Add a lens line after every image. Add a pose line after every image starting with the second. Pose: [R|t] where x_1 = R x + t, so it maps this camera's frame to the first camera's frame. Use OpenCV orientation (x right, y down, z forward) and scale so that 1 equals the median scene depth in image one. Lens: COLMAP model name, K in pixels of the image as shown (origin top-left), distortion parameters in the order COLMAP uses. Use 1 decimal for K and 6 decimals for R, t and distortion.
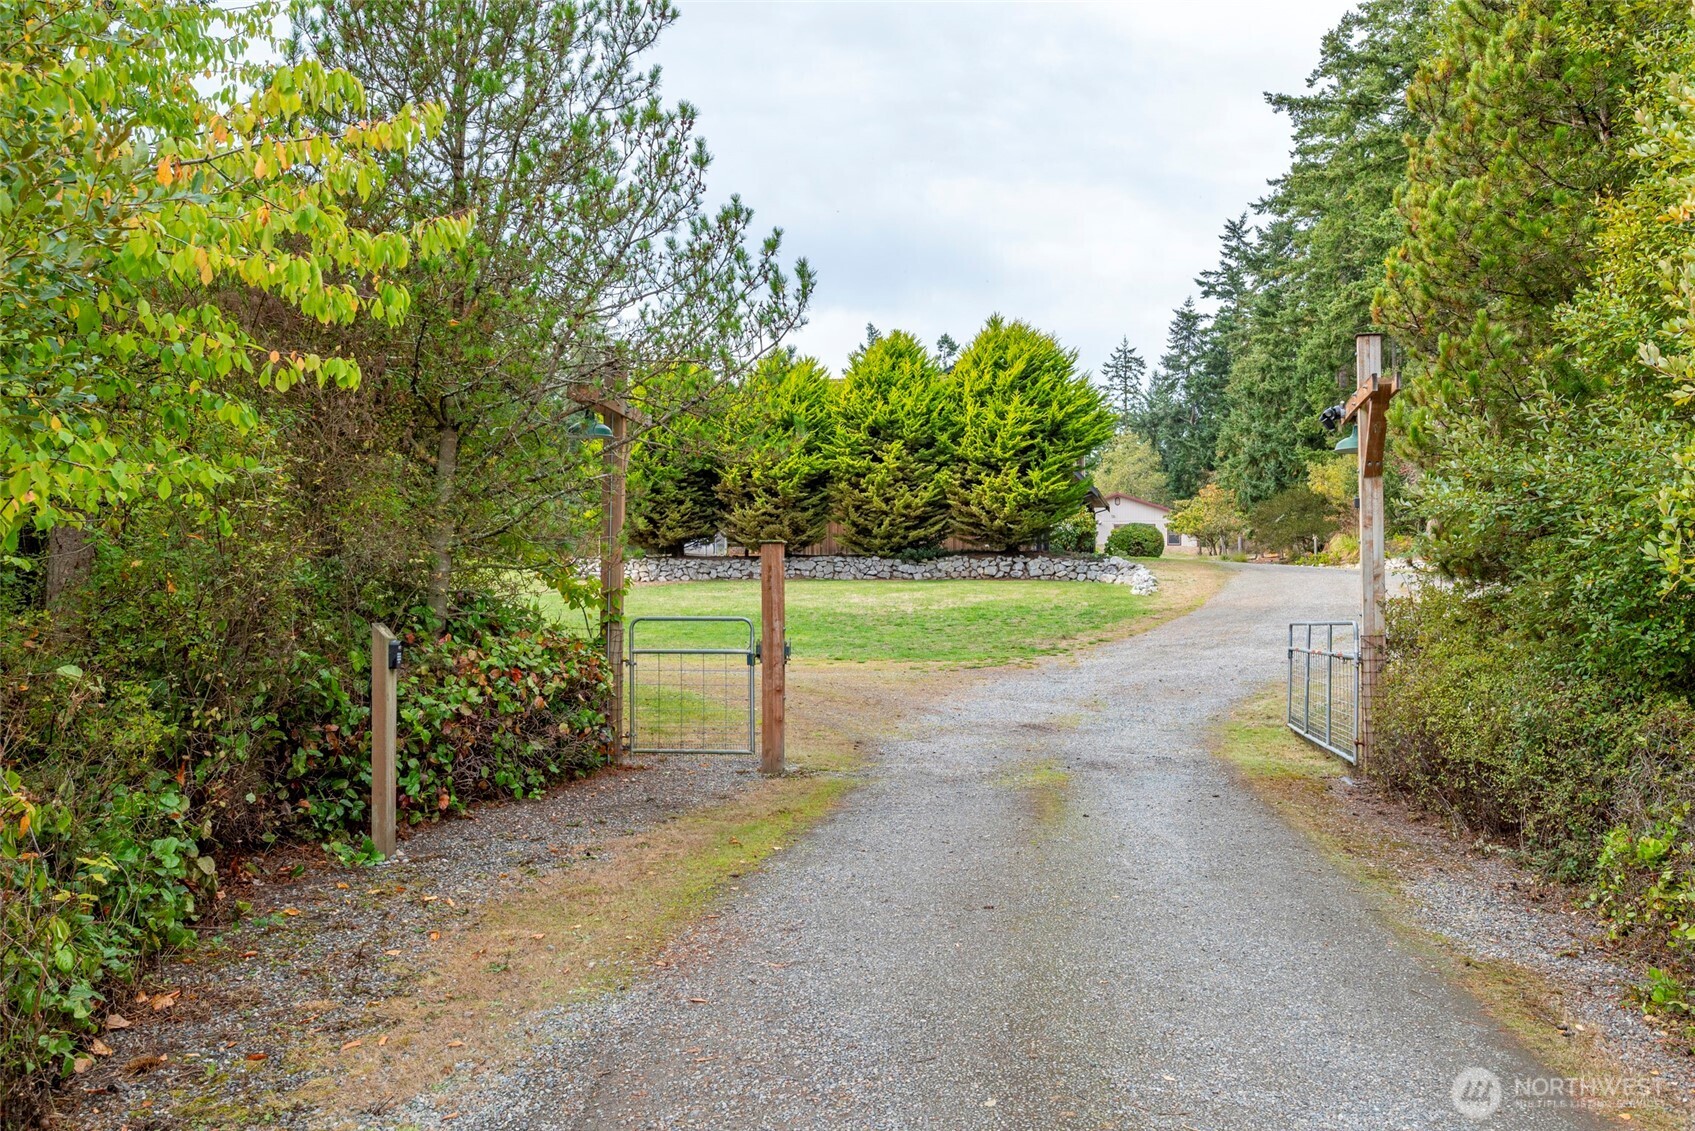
lens RADIAL K [[1109.7, 0, 848.7], [0, 1109.7, 556.5], [0, 0, 1]] dist [-0.000240, 0.000360]
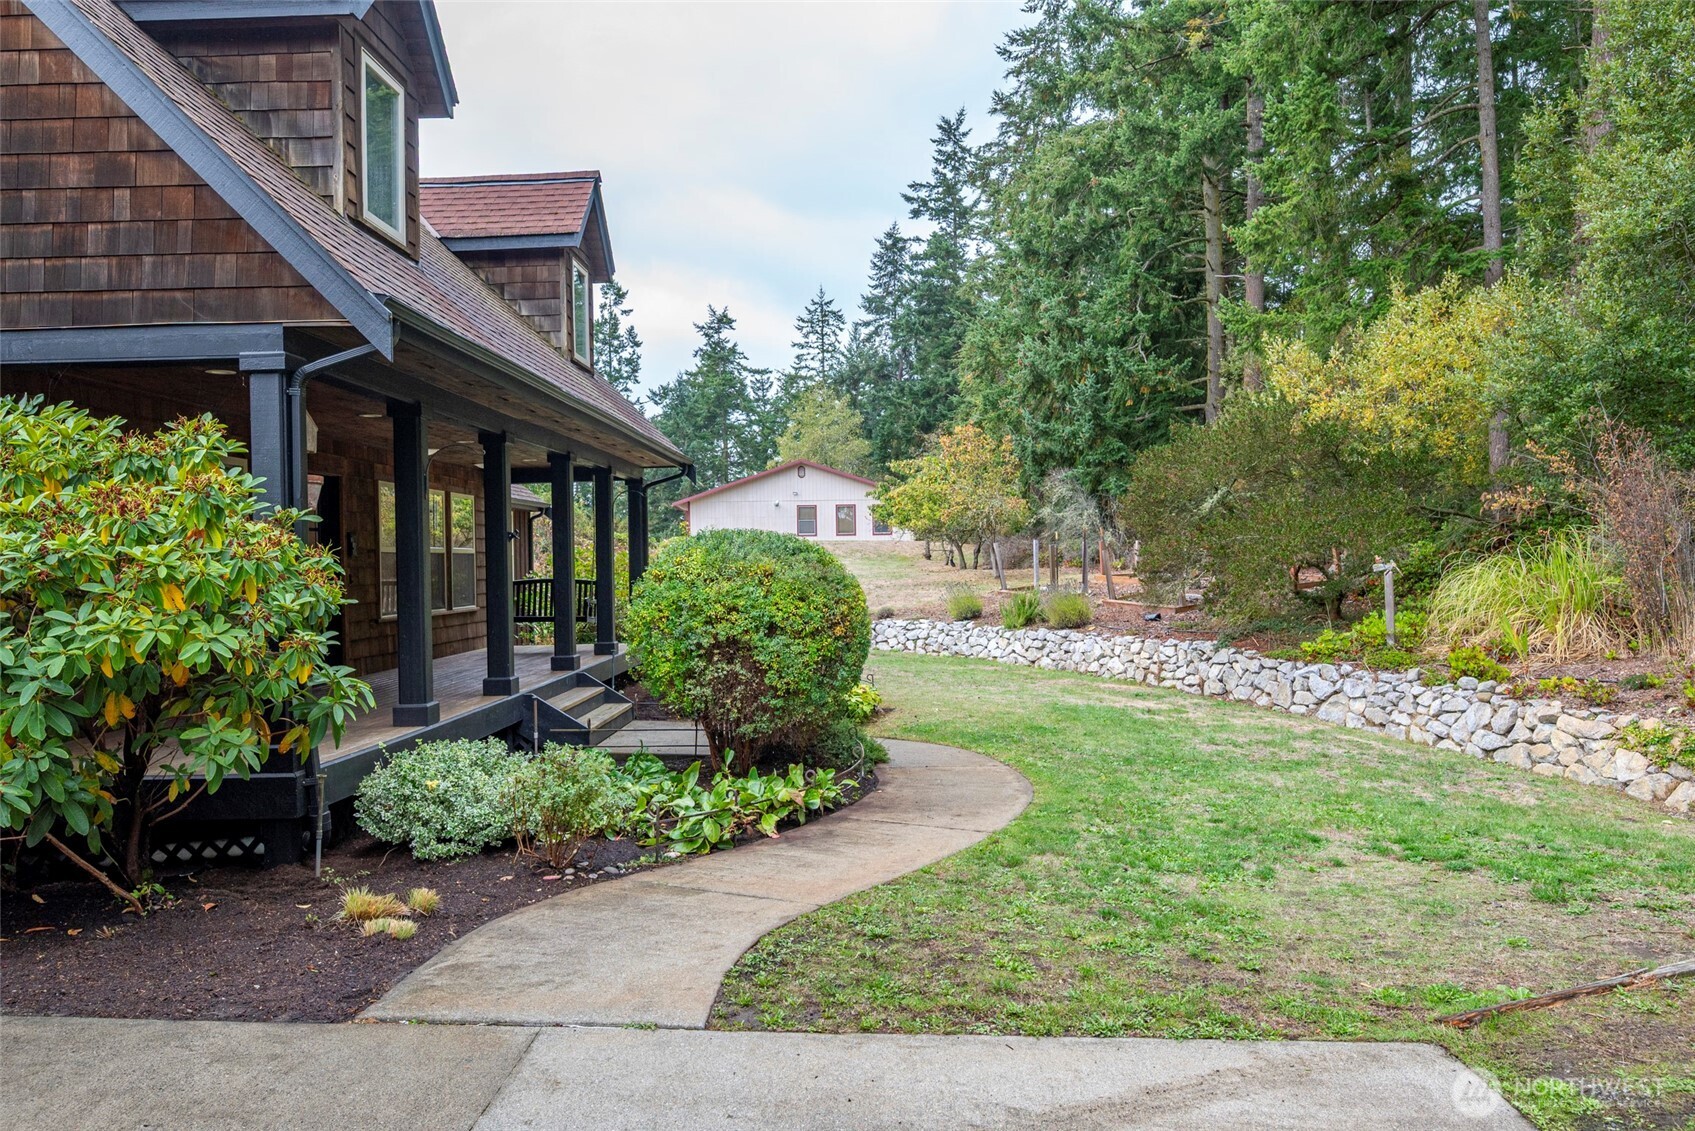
lens RADIAL K [[1109.7, 0, 848.7], [0, 1109.7, 556.5], [0, 0, 1]] dist [-0.000240, 0.000360]
pose [[0.966211, -0.014160, 0.257365, 0.070331], [0.009422, 0.999763, 0.019634, -0.008511], [-0.257582, -0.016546, 0.966115, 0.249289]]
